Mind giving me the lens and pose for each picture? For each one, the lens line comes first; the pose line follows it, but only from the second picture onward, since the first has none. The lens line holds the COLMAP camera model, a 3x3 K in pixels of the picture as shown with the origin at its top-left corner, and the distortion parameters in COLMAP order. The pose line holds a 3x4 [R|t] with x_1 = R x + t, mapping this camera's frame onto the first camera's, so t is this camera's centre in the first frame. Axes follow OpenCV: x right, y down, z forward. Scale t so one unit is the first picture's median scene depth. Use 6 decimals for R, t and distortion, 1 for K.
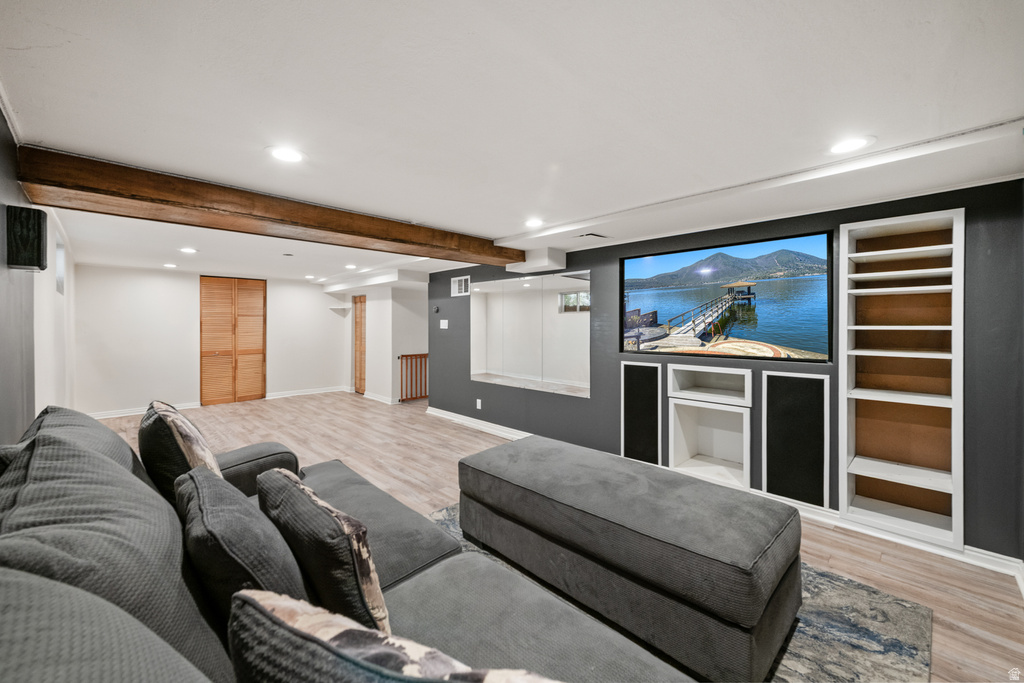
lens RADIAL K [[407.8, 0, 518.1], [0, 407.8, 336.3], [0, 0, 1]] dist [0.007210, 0.000041]
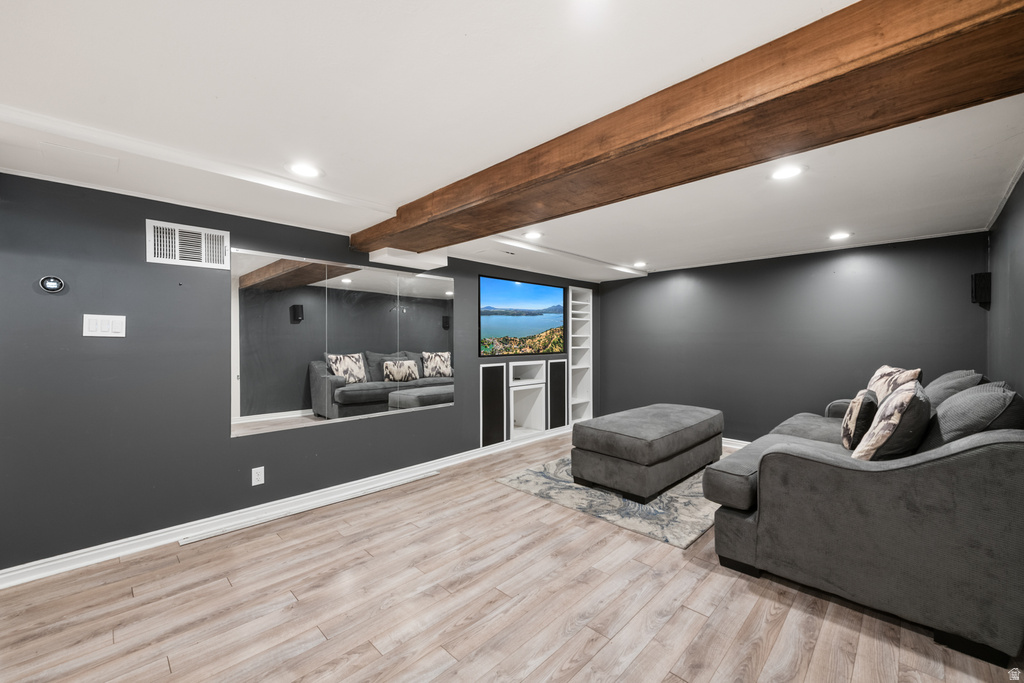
lens RADIAL K [[407.8, 0, 518.1], [0, 407.8, 336.3], [0, 0, 1]] dist [0.007210, 0.000041]
pose [[-0.017248, 0.000364, 0.999851, -0.919025], [0.020368, 0.999793, -0.000012, -0.016469], [-0.999644, 0.020365, -0.017252, 0.939476]]
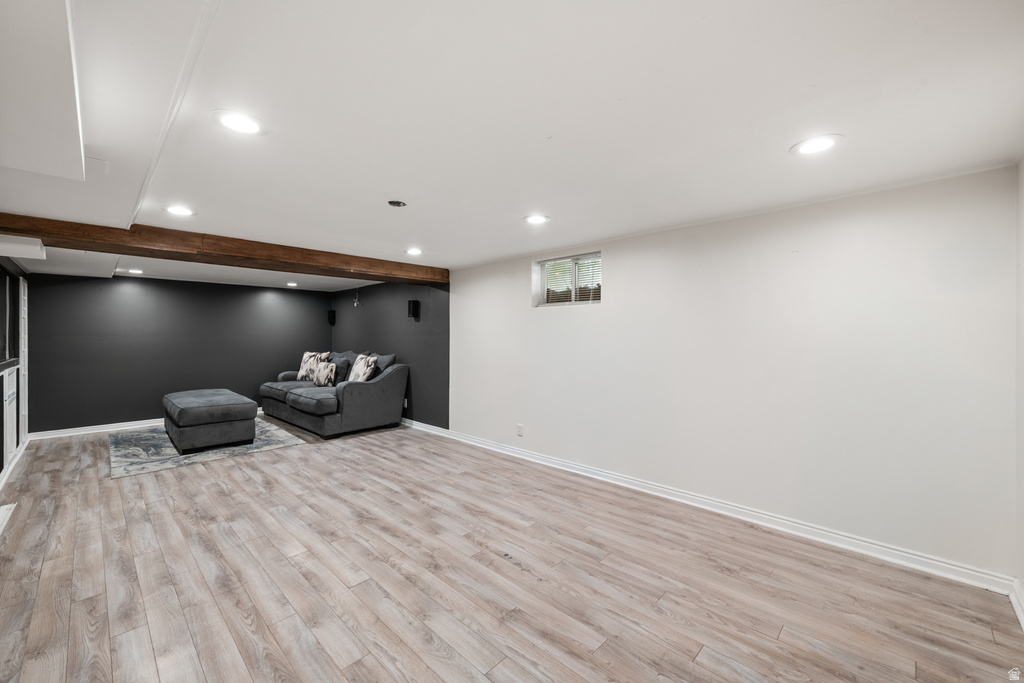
lens RADIAL K [[392.9, 0, 528.4], [0, 392.9, 335.9], [0, 0, 1]] dist [0.000641, 0.000009]
pose [[-0.998734, -0.002591, -0.050232, -0.924173], [-0.003622, 0.999784, 0.020458, -0.049776], [0.050168, 0.020614, -0.998528, 1.994901]]
